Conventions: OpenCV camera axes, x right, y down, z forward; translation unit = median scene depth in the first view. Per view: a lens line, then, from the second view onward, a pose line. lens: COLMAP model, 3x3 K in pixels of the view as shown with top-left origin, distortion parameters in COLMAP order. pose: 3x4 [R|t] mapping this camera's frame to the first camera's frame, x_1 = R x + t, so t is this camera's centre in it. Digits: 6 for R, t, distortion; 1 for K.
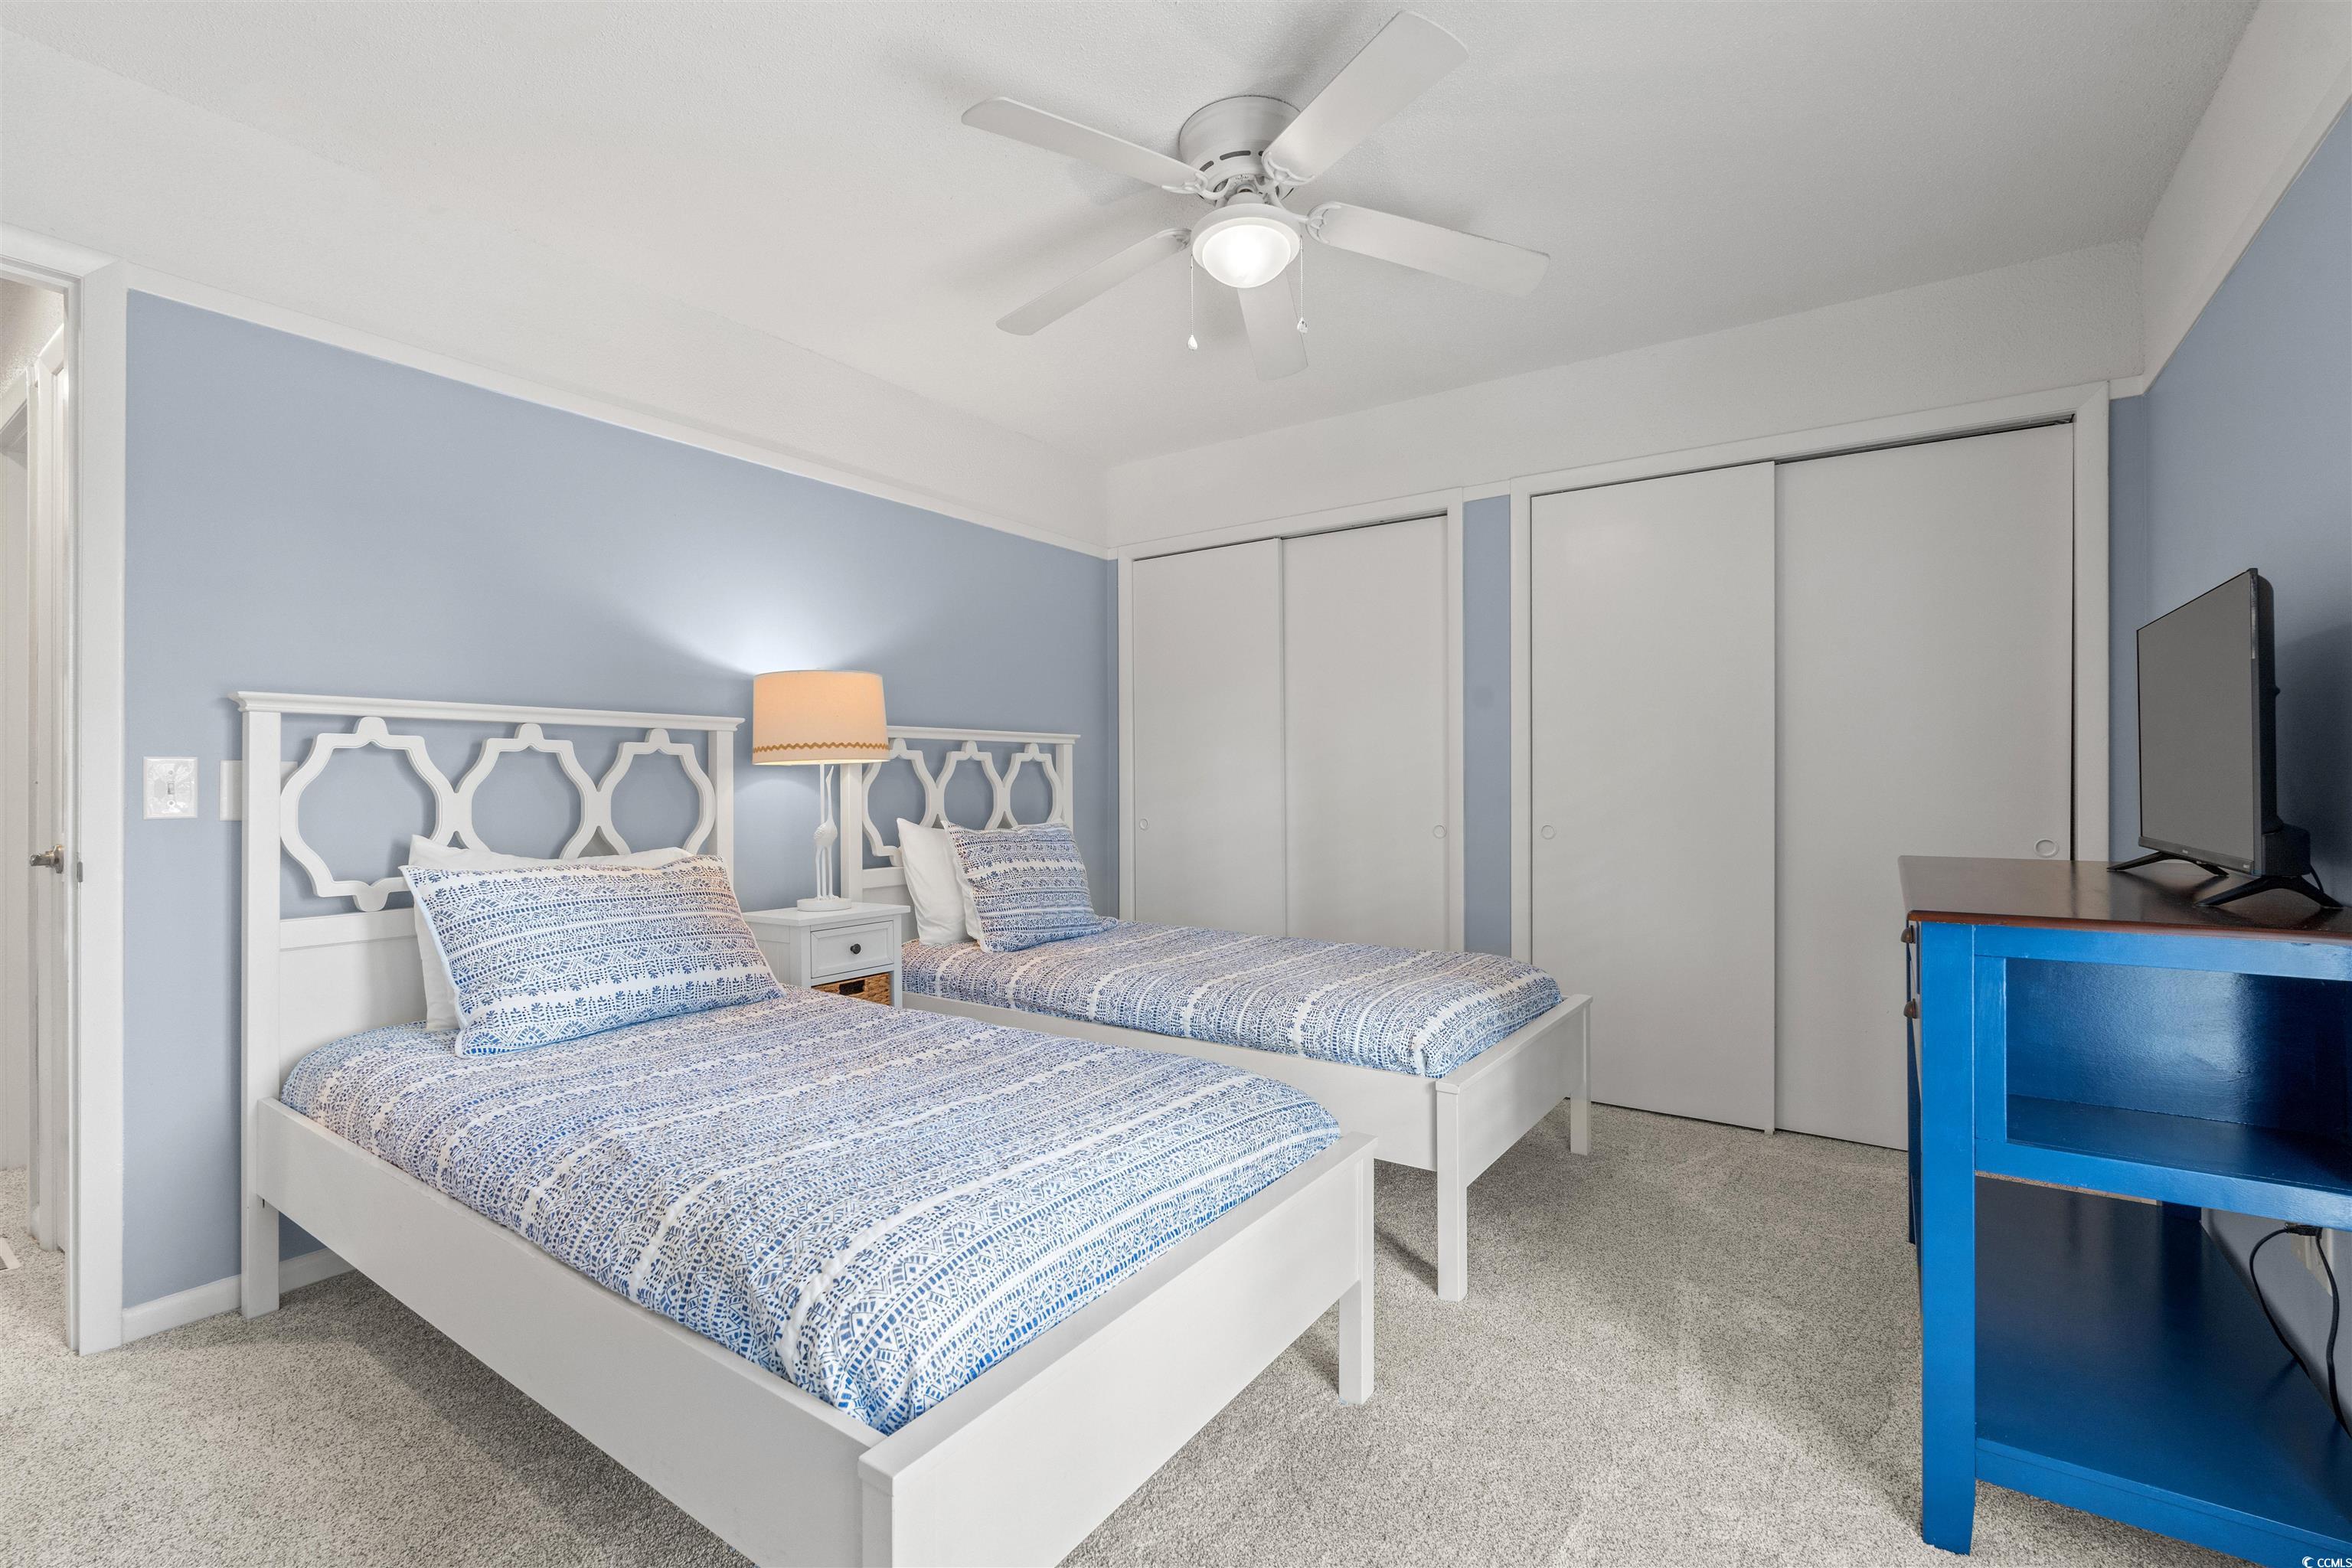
lens RADIAL K [[1026.8, 0, 1176.0], [0, 1026.8, 784.0], [0, 0, 1]] dist [-0.003113, -0.000499]
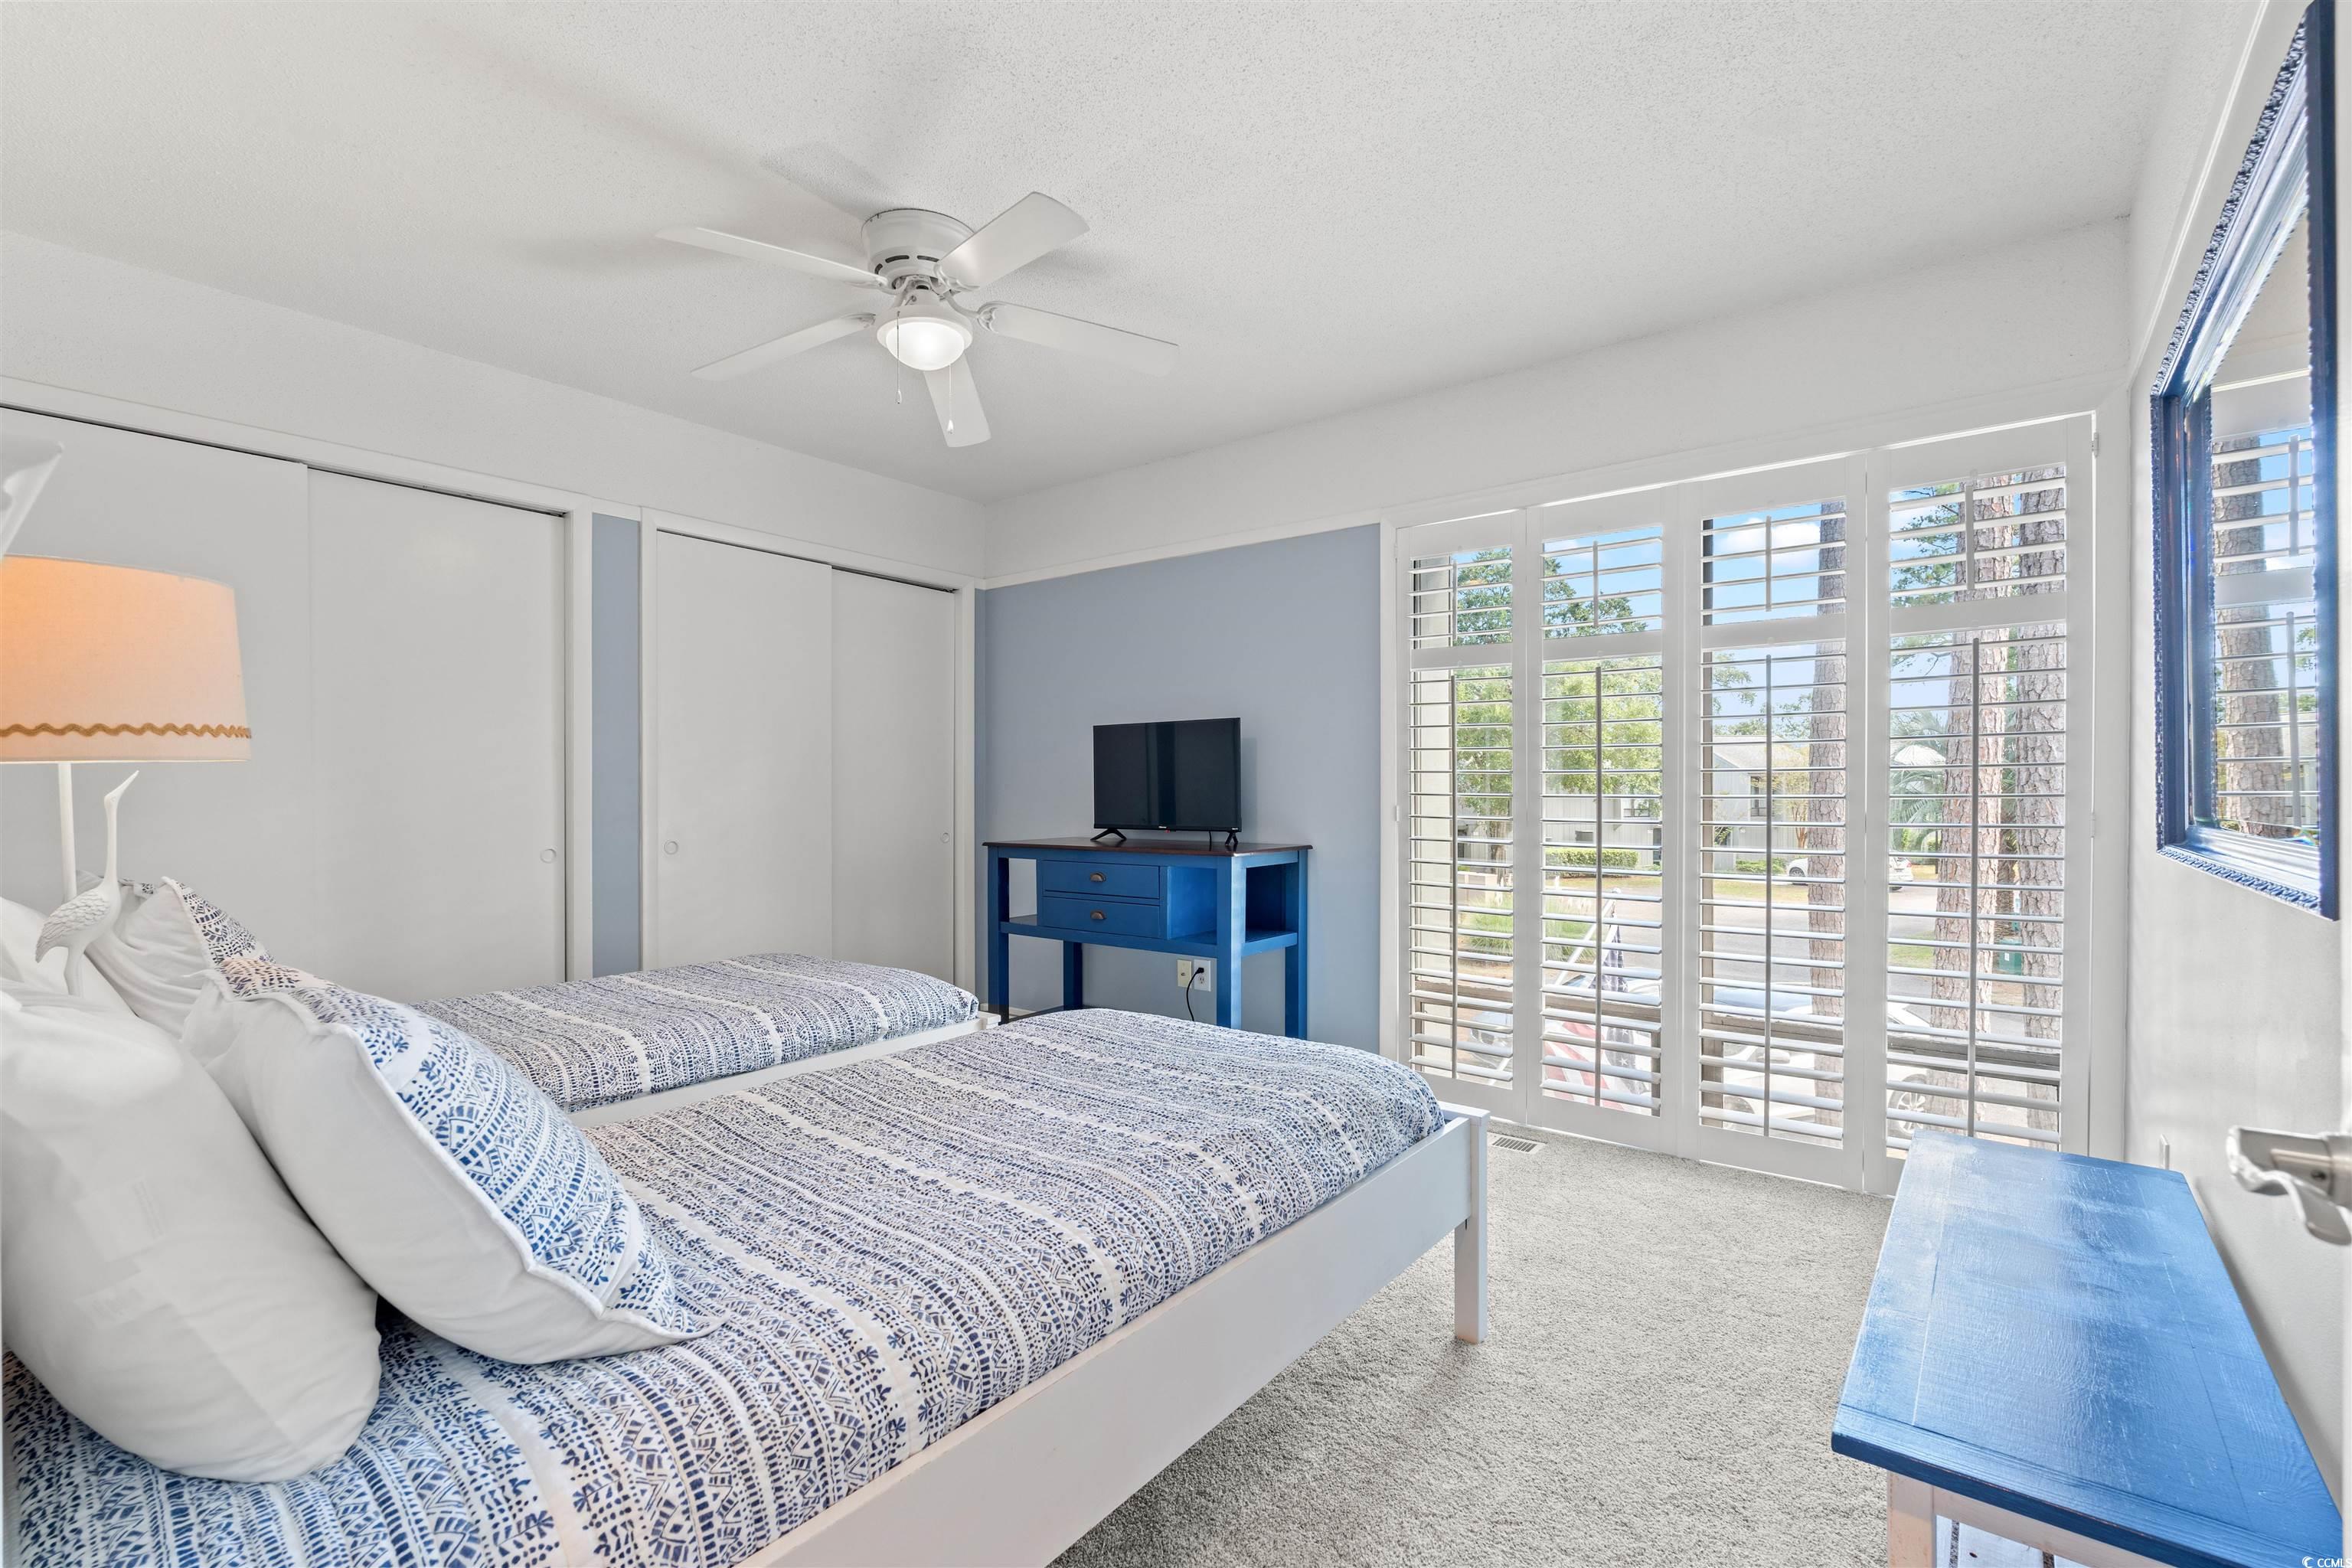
lens RADIAL K [[999.2, 0, 1190.8], [0, 999.2, 793.2], [0, 0, 1]] dist [-0.015035, -0.000244]
pose [[0.062578, 0.002095, 0.998038, -0.894221], [0.005901, 0.999980, -0.002469, -0.004240], [-0.998023, 0.006044, 0.062564, 0.544136]]
